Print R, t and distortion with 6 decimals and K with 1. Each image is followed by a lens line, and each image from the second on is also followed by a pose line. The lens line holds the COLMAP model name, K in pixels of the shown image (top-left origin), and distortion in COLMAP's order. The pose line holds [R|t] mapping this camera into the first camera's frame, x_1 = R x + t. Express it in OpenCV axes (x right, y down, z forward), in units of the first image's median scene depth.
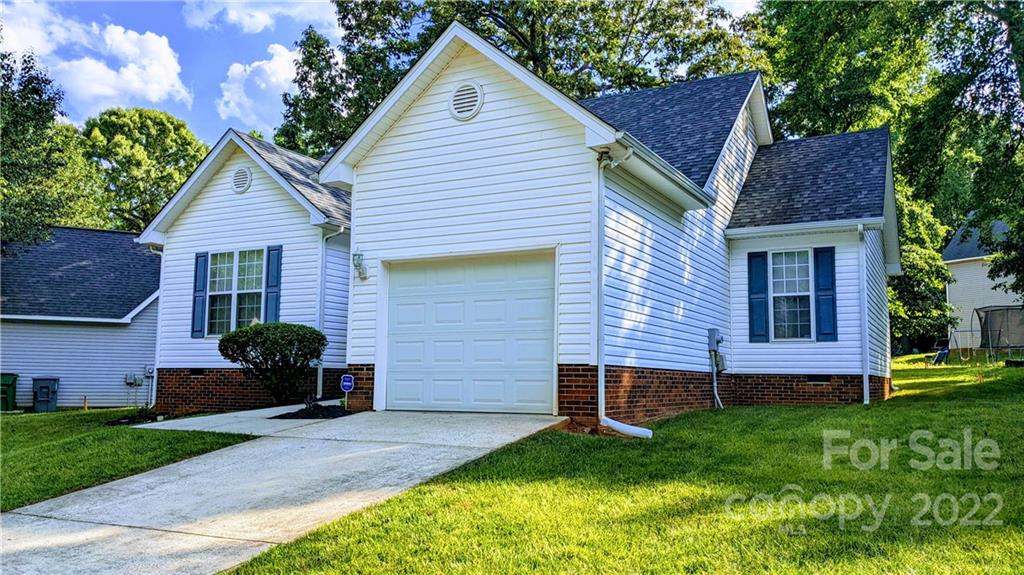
lens RADIAL K [[817.2, 0, 512.0], [0, 817.2, 287.5], [0, 0, 1]] dist [0.014584, 0.004702]
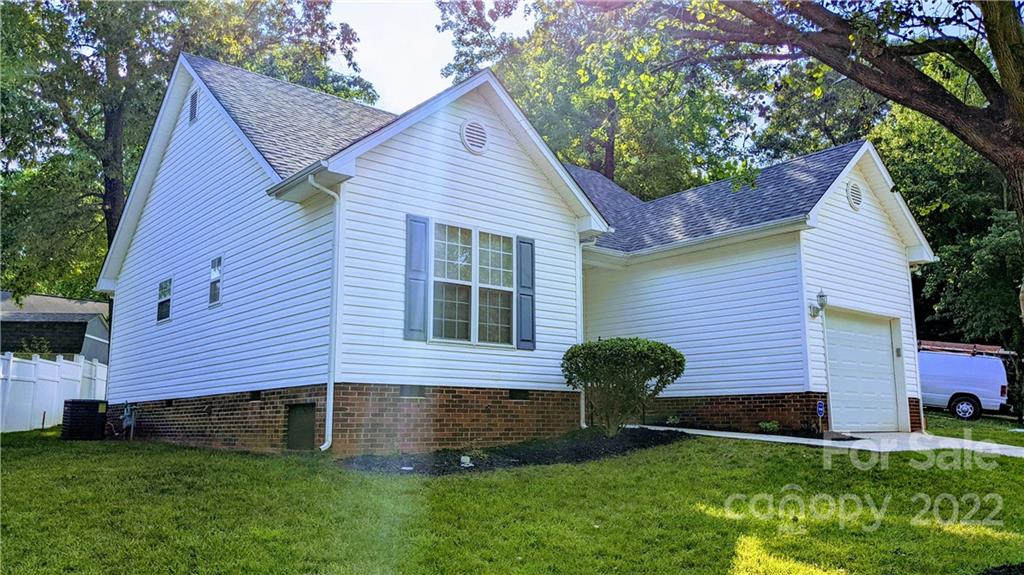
lens RADIAL K [[793.2, 0, 512.0], [0, 793.2, 287.5], [0, 0, 1]] dist [-0.003210, -0.003062]
pose [[0.370169, 0.143589, 0.917800, -1.011617], [-0.109412, 0.987844, -0.110419, 0.086113], [-0.922499, -0.059544, 0.381379, 0.714673]]
